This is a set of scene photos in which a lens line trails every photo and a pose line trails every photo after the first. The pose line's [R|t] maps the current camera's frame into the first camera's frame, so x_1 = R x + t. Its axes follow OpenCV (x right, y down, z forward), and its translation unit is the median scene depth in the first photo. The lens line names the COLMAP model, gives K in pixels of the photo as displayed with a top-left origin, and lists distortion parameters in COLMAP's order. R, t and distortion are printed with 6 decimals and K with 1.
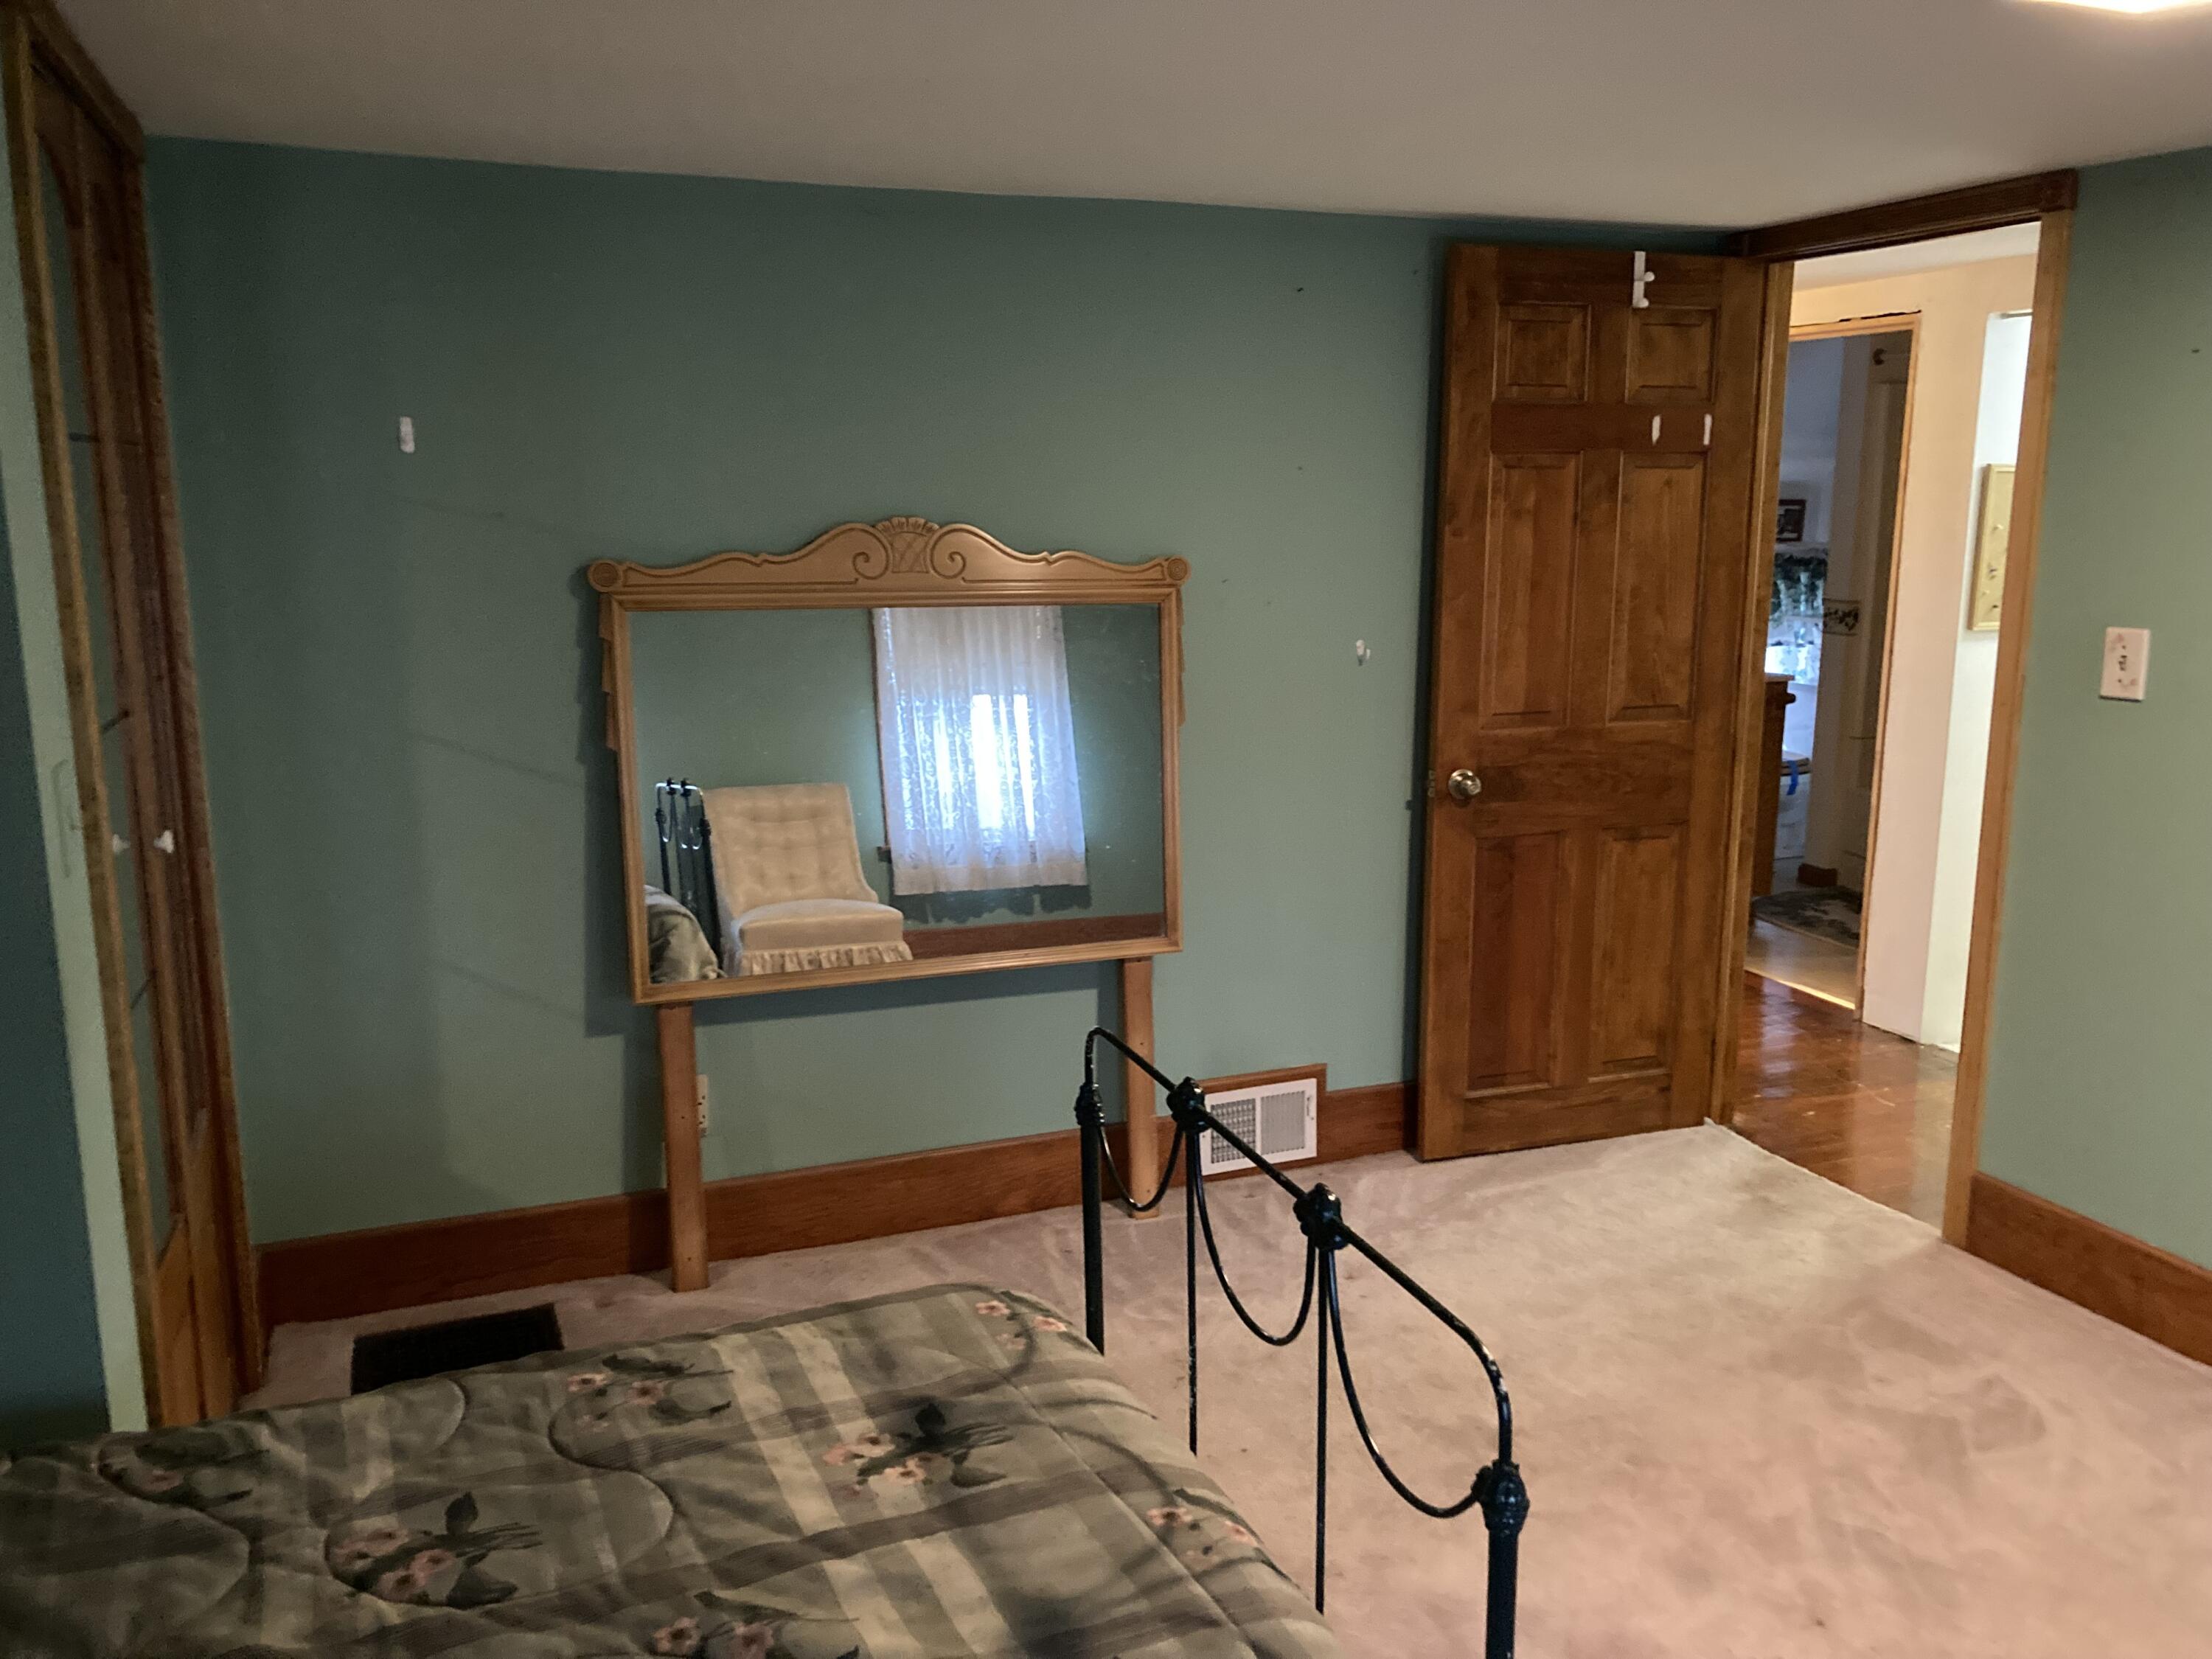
lens RADIAL K [[1799.9, 0, 1122.5], [0, 1799.9, 840.6], [0, 0, 1]] dist [0.046392, -0.069373]
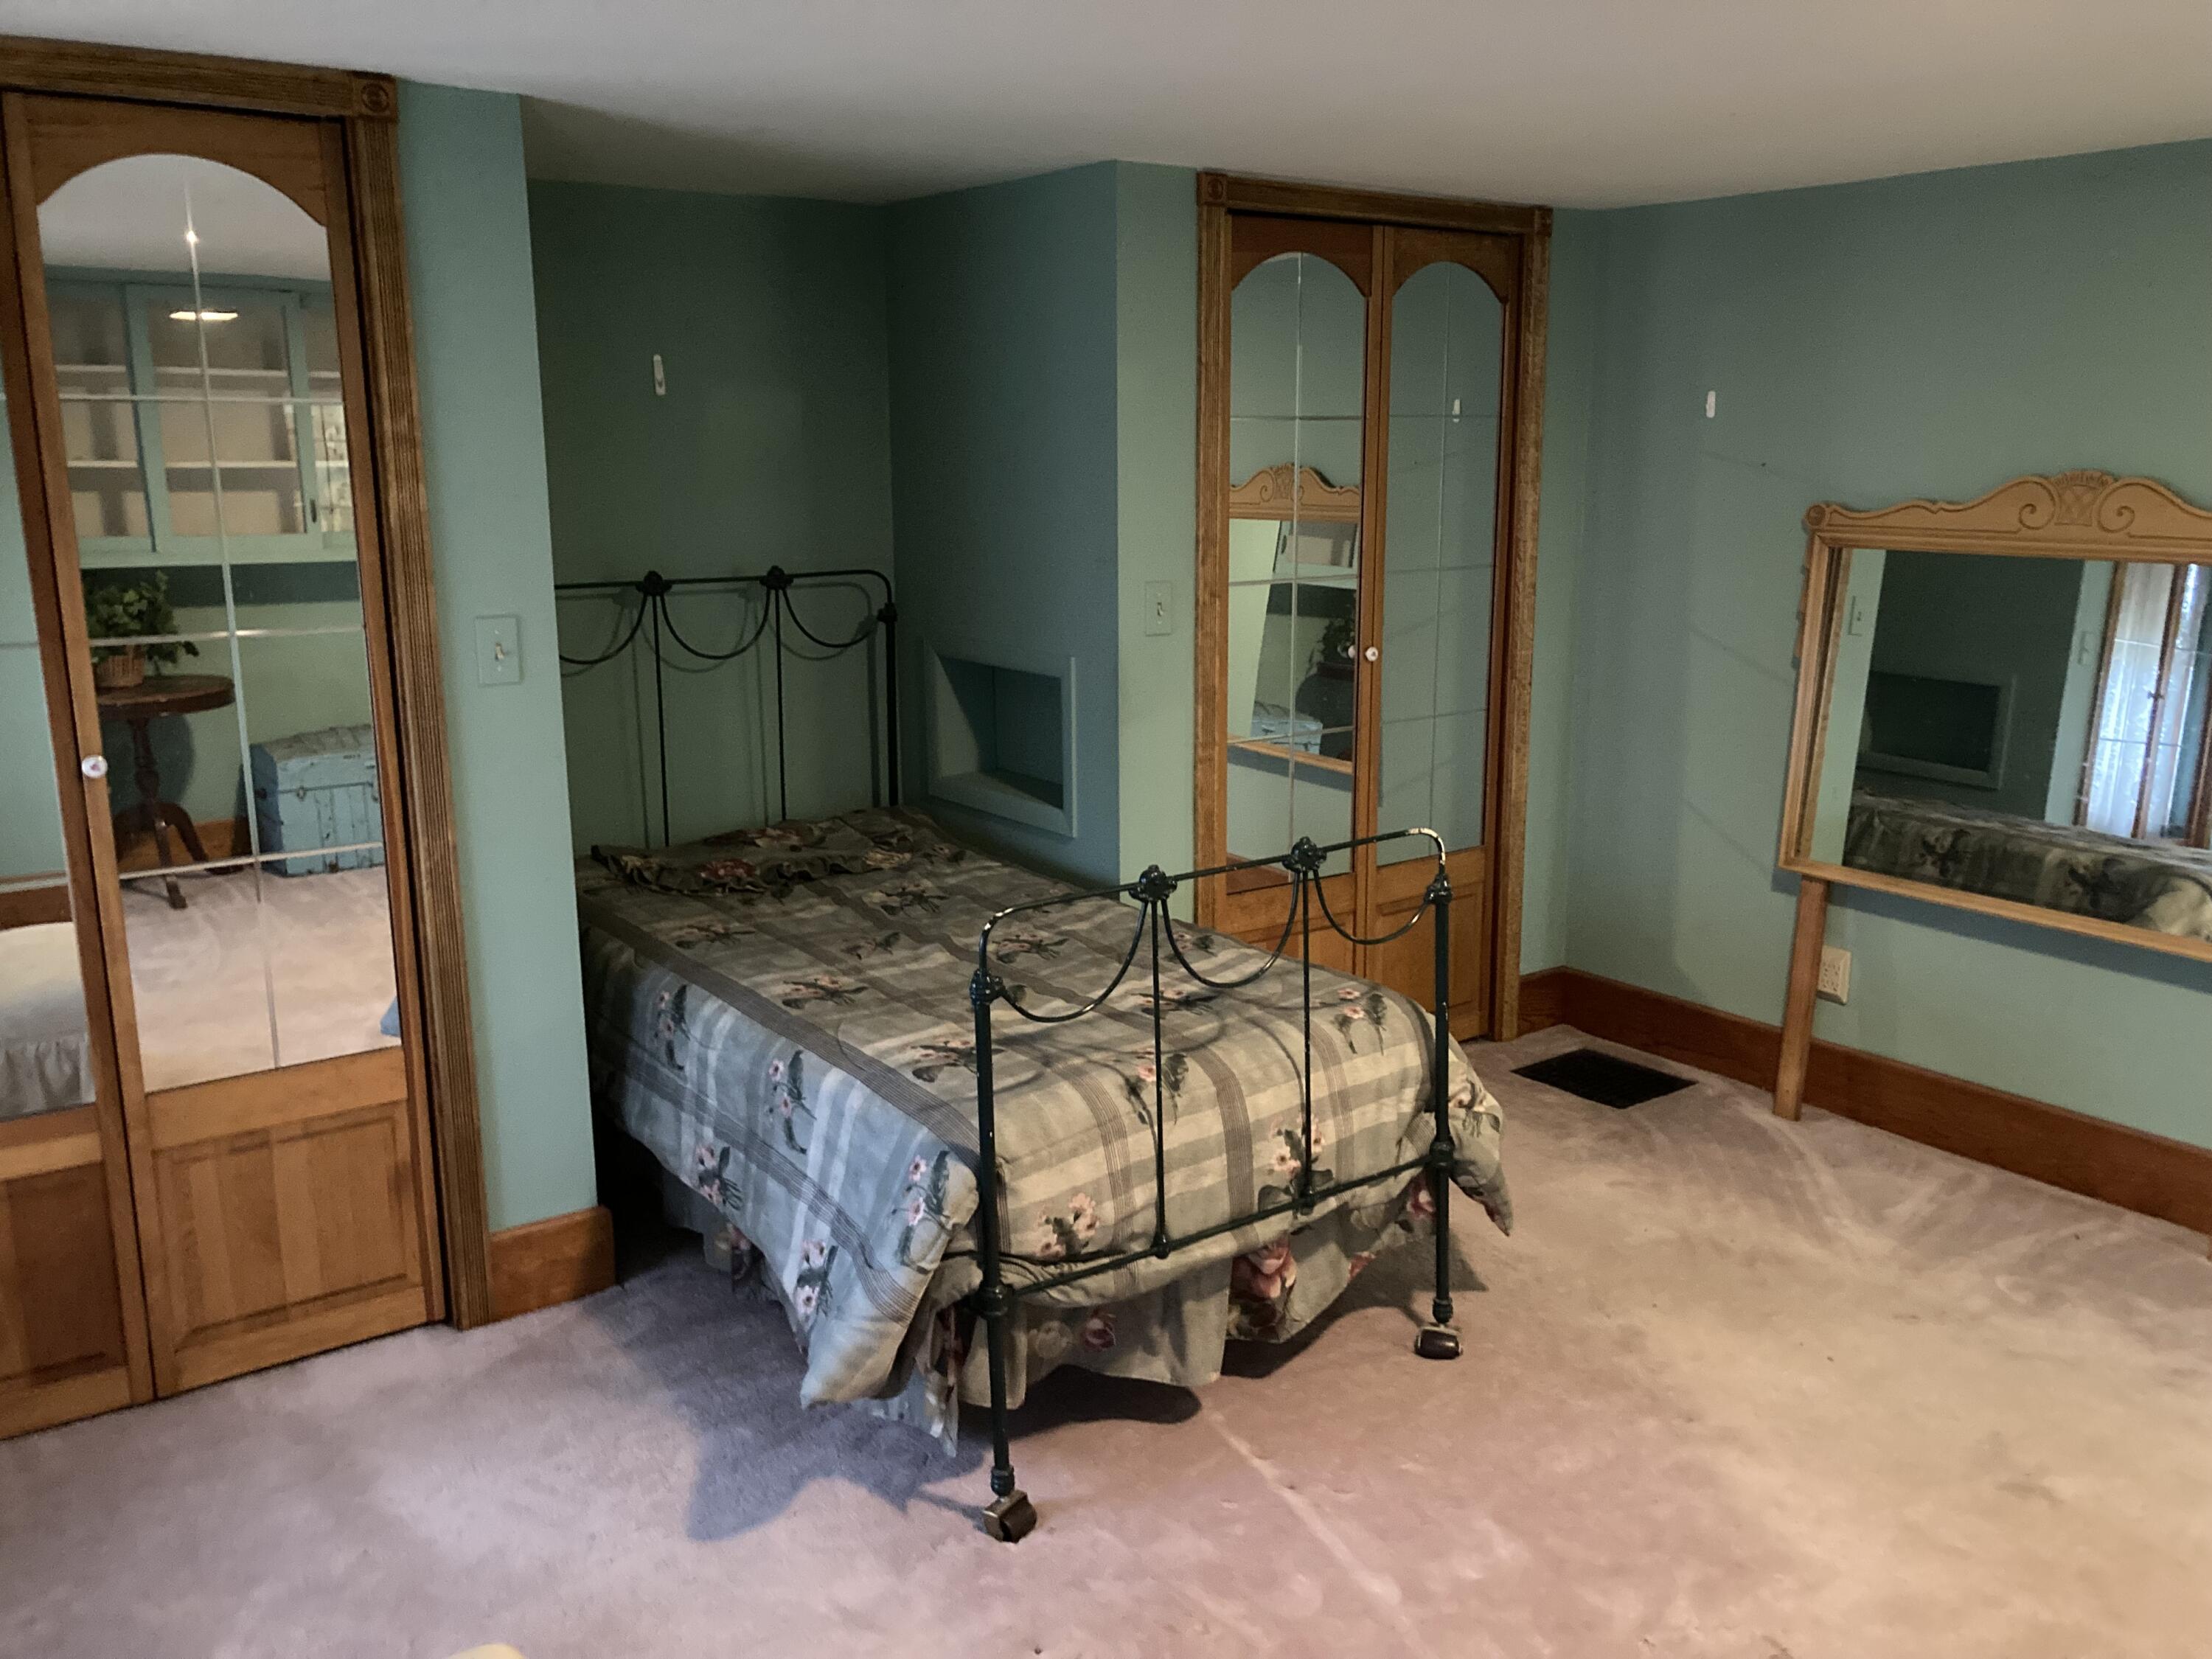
lens RADIAL K [[1799.9, 0, 1117.8], [0, 1799.9, 841.0], [0, 0, 1]] dist [0.046392, -0.069373]
pose [[0.249888, 0.207662, -0.945744, 0.634316], [-0.182530, 0.969323, 0.164610, -0.038397], [0.950915, 0.131492, 0.280126, 0.186821]]
